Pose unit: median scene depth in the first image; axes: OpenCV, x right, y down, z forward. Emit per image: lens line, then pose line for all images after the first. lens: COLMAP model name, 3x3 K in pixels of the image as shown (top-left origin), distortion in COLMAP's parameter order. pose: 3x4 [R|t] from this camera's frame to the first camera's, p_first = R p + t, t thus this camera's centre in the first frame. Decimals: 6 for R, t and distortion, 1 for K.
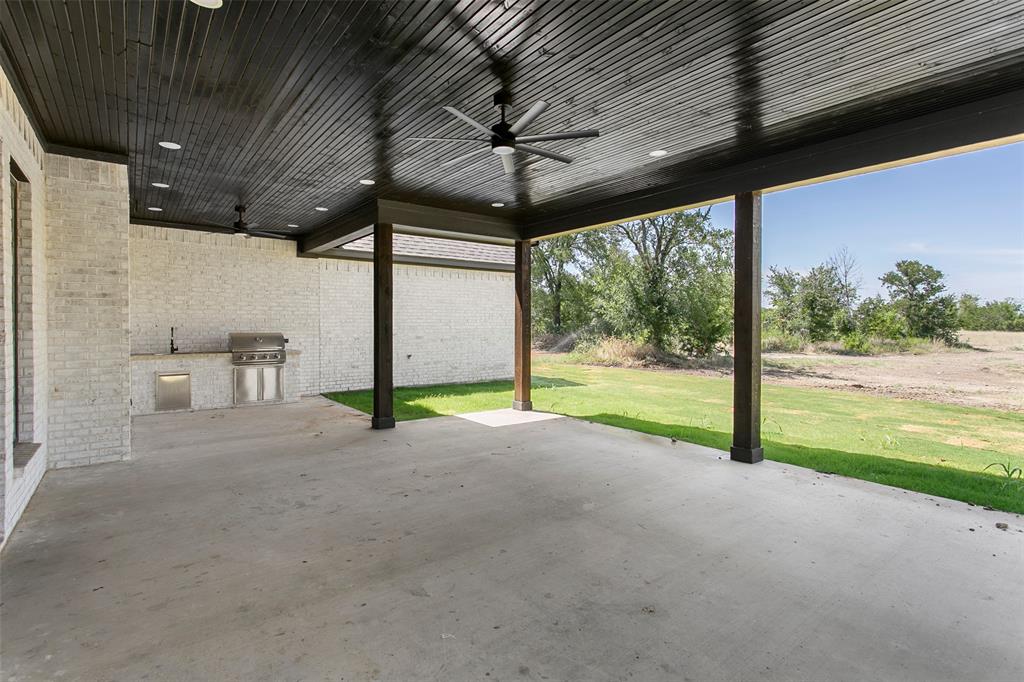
lens RADIAL K [[493.0, 0, 511.8], [0, 493.0, 326.3], [0, 0, 1]] dist [-0.000345, 0.000270]
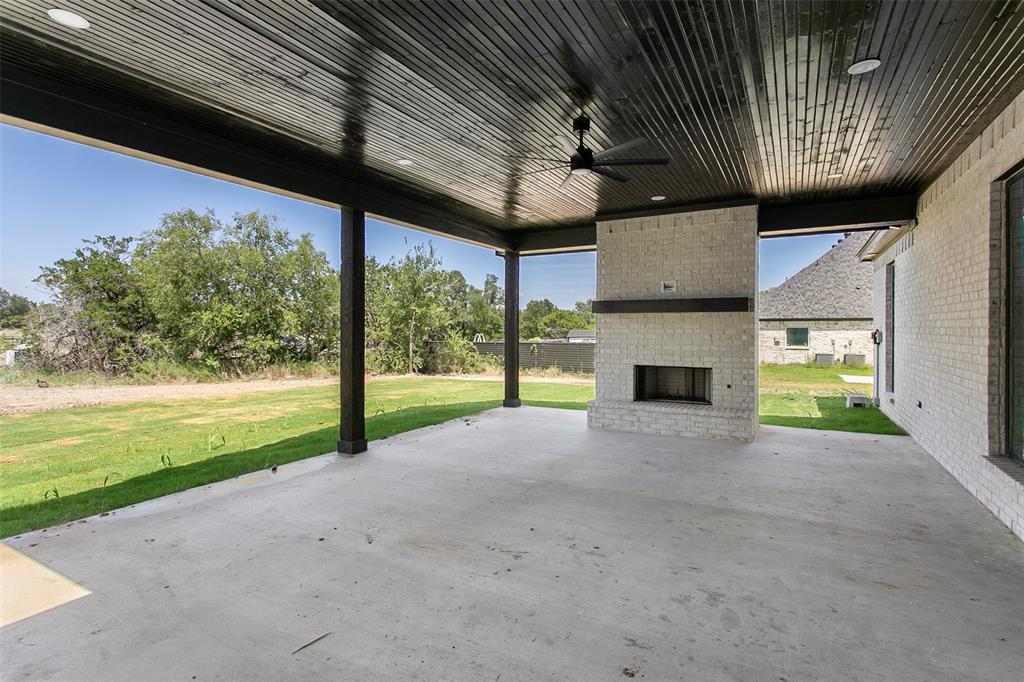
lens RADIAL K [[493.0, 0, 511.8], [0, 493.0, 326.3], [0, 0, 1]] dist [-0.000345, 0.000270]
pose [[-0.379900, -0.001698, 0.925026, -0.925451], [0.002842, 0.999991, 0.003003, -0.014177], [-0.925023, 0.003770, -0.379892, 1.476413]]
